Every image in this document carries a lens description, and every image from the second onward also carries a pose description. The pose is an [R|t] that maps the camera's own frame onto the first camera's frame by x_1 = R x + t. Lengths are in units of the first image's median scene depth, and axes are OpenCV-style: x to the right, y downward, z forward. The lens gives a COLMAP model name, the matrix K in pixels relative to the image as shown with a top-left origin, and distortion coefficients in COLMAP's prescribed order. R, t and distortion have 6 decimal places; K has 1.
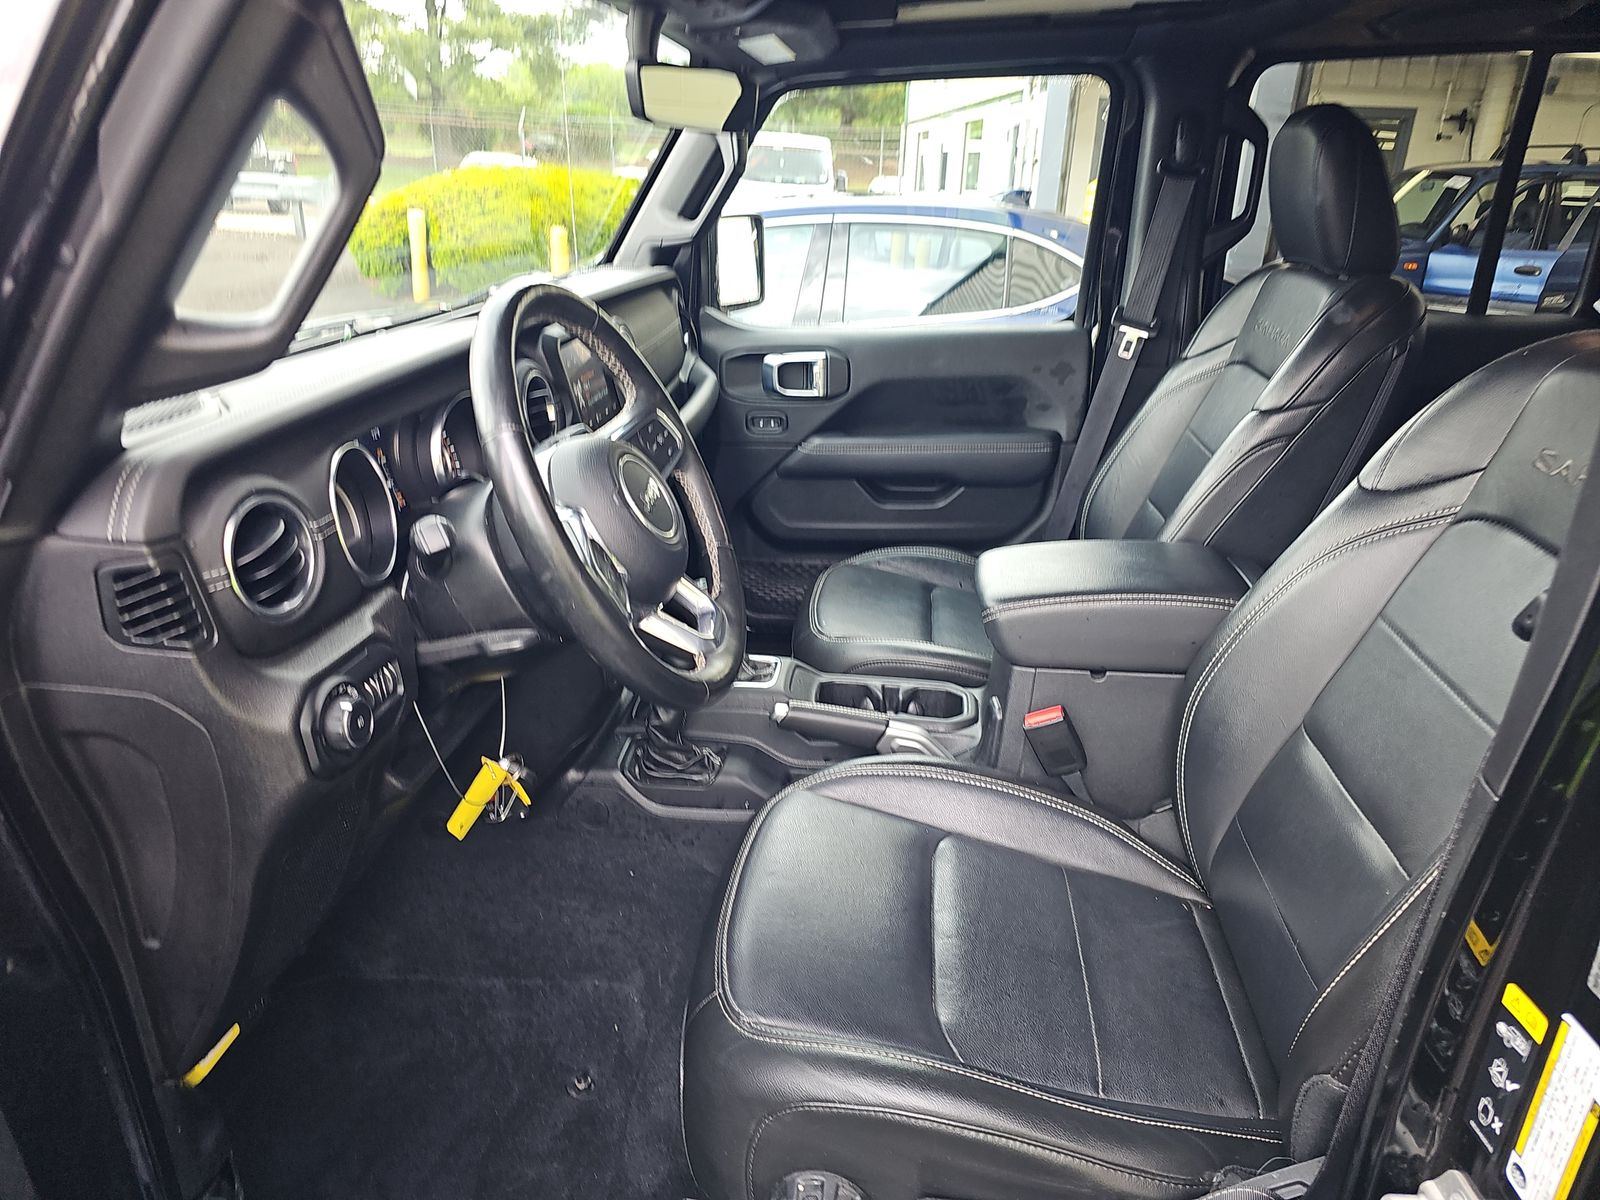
lens RADIAL K [[1074.6, 0, 807.8], [0, 1074.6, 625.7], [0, 0, 1]] dist [0.006423, -0.019139]
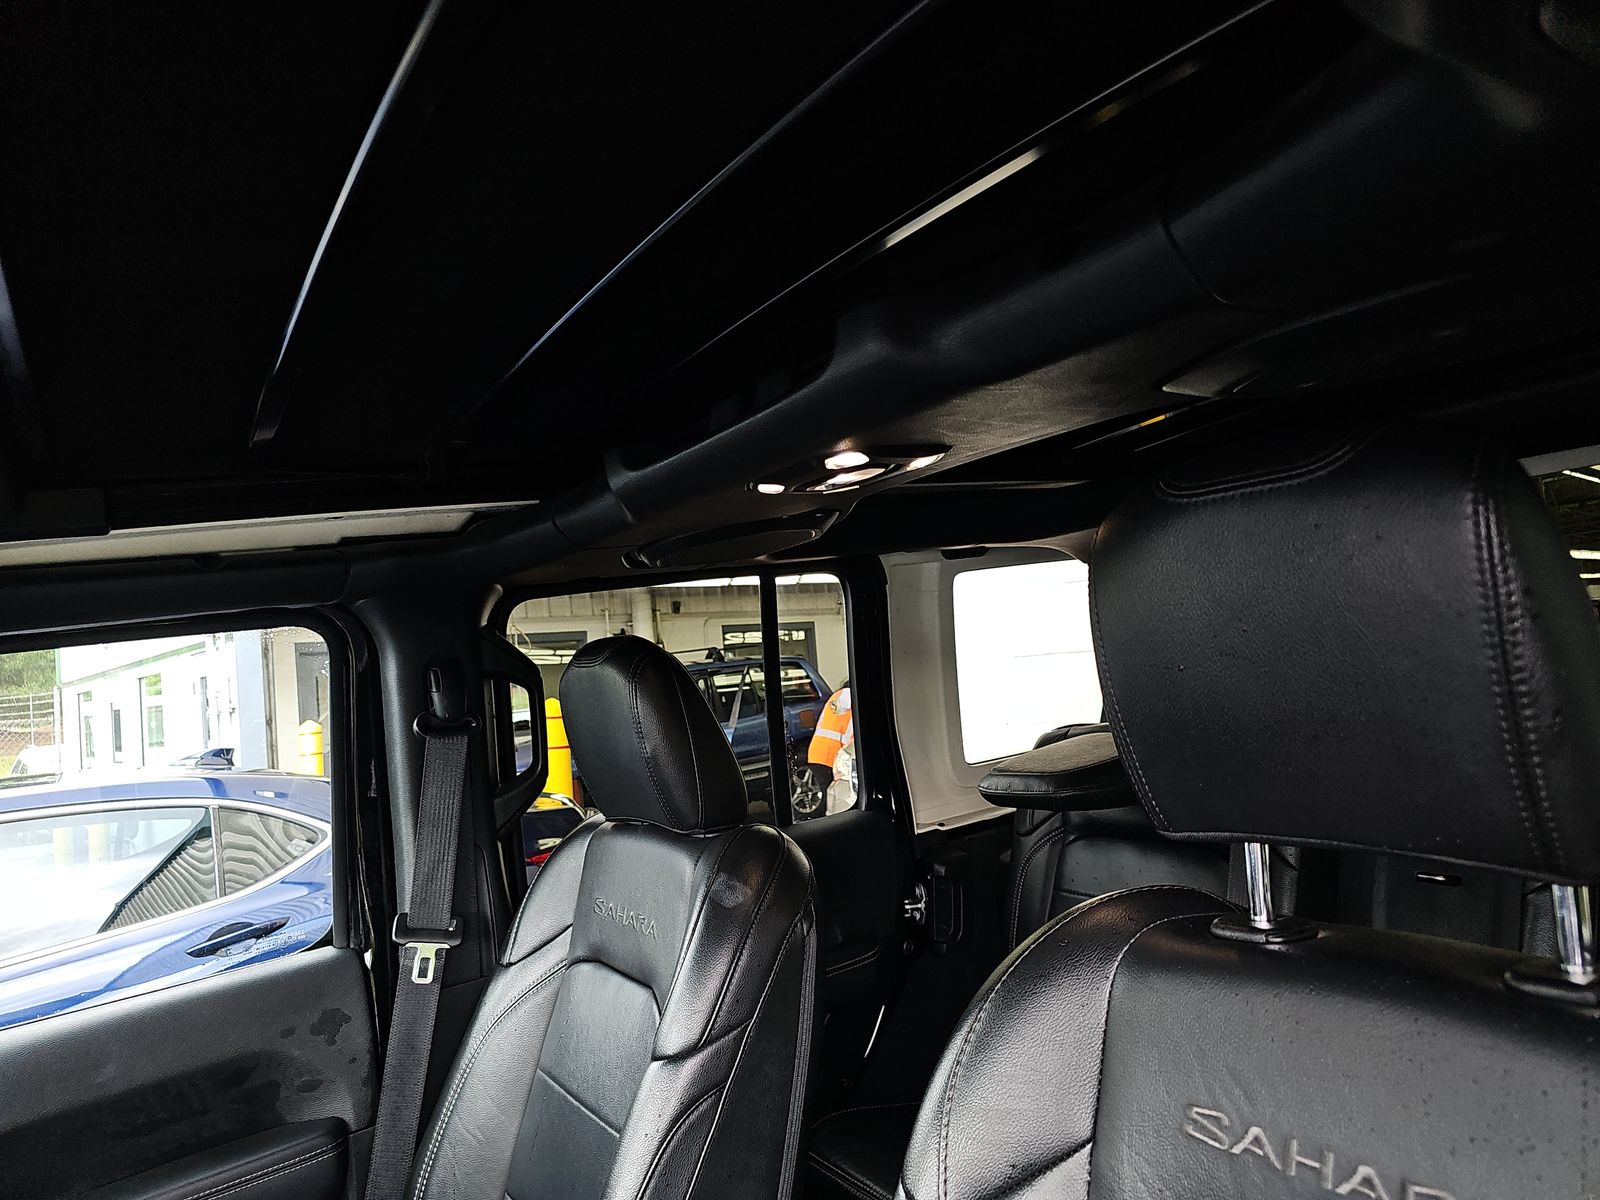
lens RADIAL K [[1045.9, 0, 796.0], [0, 1045.9, 636.7], [0, 0, 1]] dist [0.035909, -0.060105]
pose [[0.771173, -0.065542, 0.633243, 0.064641], [0.336133, 0.886656, -0.317578, -0.145864], [-0.540654, 0.457761, 0.705796, 0.281315]]
